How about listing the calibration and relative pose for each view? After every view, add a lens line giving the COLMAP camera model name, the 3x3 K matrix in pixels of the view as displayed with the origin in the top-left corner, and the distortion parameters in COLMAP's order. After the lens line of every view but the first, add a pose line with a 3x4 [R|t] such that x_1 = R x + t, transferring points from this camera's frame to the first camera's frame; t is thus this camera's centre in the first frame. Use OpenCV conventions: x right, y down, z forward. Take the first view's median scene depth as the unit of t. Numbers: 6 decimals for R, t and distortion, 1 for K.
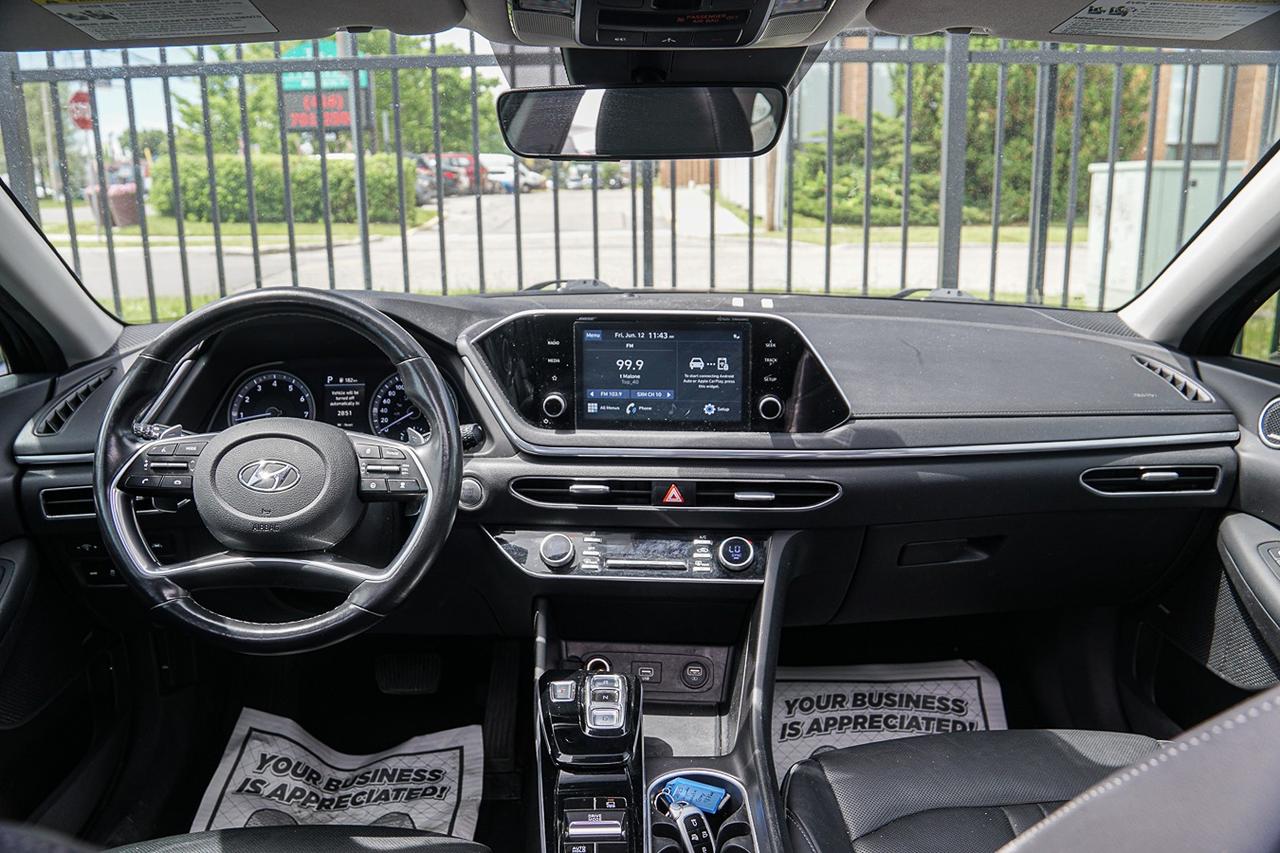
lens RADIAL K [[1010.6, 0, 631.2], [0, 1010.6, 427.3], [0, 0, 1]] dist [-0.134936, 0.107418]
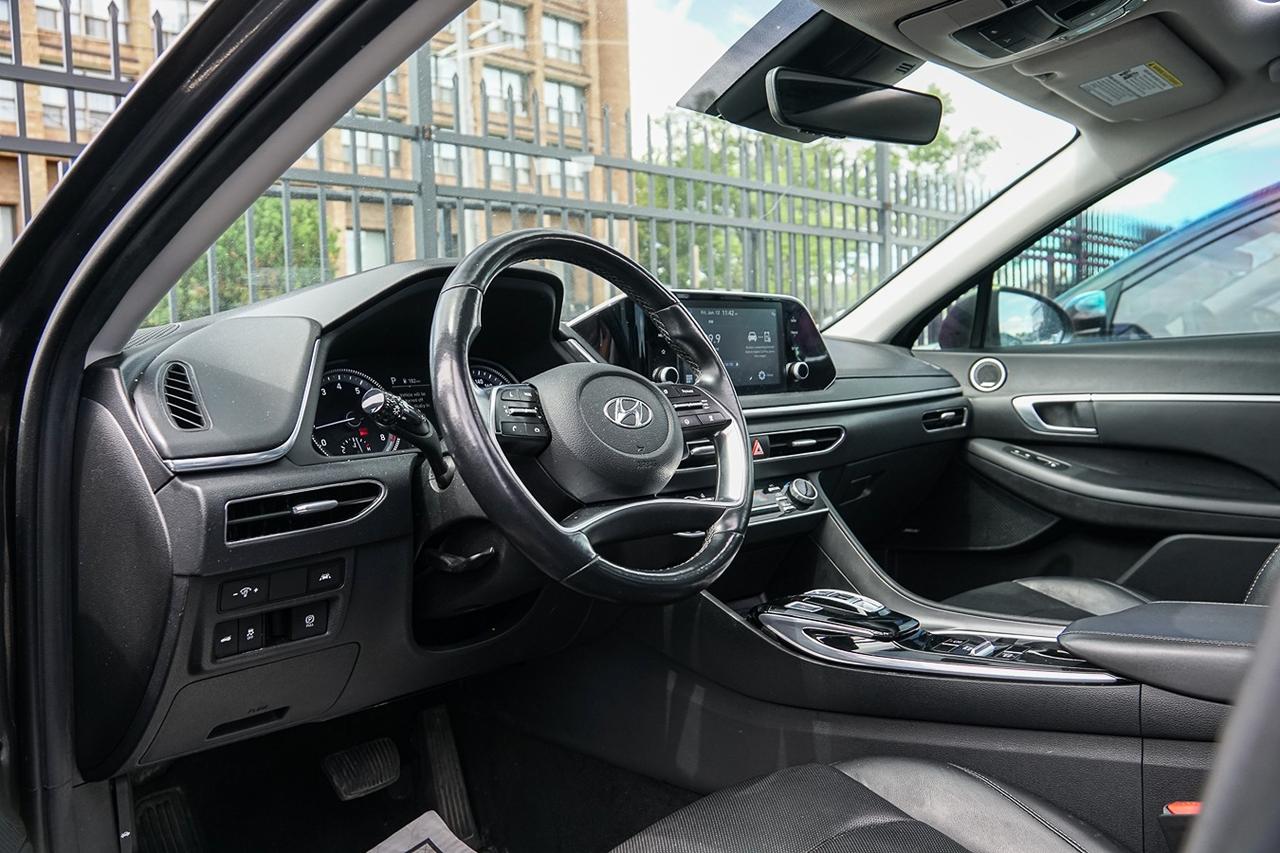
lens RADIAL K [[1022.5, 0, 617.7], [0, 1022.5, 405.5], [0, 0, 1]] dist [-0.141022, 0.108276]
pose [[0.698897, -0.040544, 0.714073, -0.889205], [0.189505, 0.973206, -0.130220, 0.139121], [-0.689660, 0.226331, 0.687854, 0.298900]]
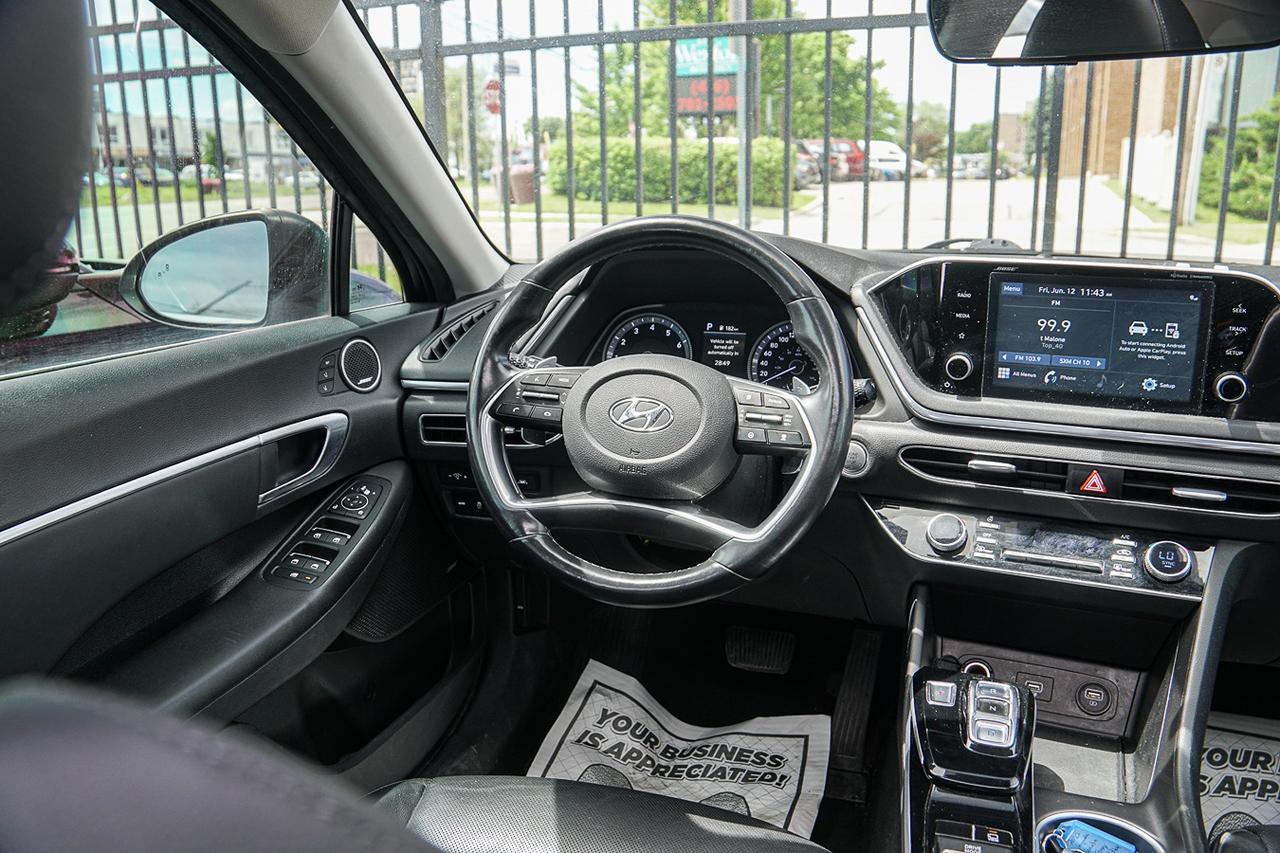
lens RADIAL K [[1010.6, 0, 631.2], [0, 1010.6, 427.3], [0, 0, 1]] dist [-0.134936, 0.107418]
pose [[0.934625, 0.087114, -0.344801, -0.039280], [-0.082805, 0.996194, 0.027237, 0.030274], [0.345861, 0.003095, 0.938281, 0.094444]]
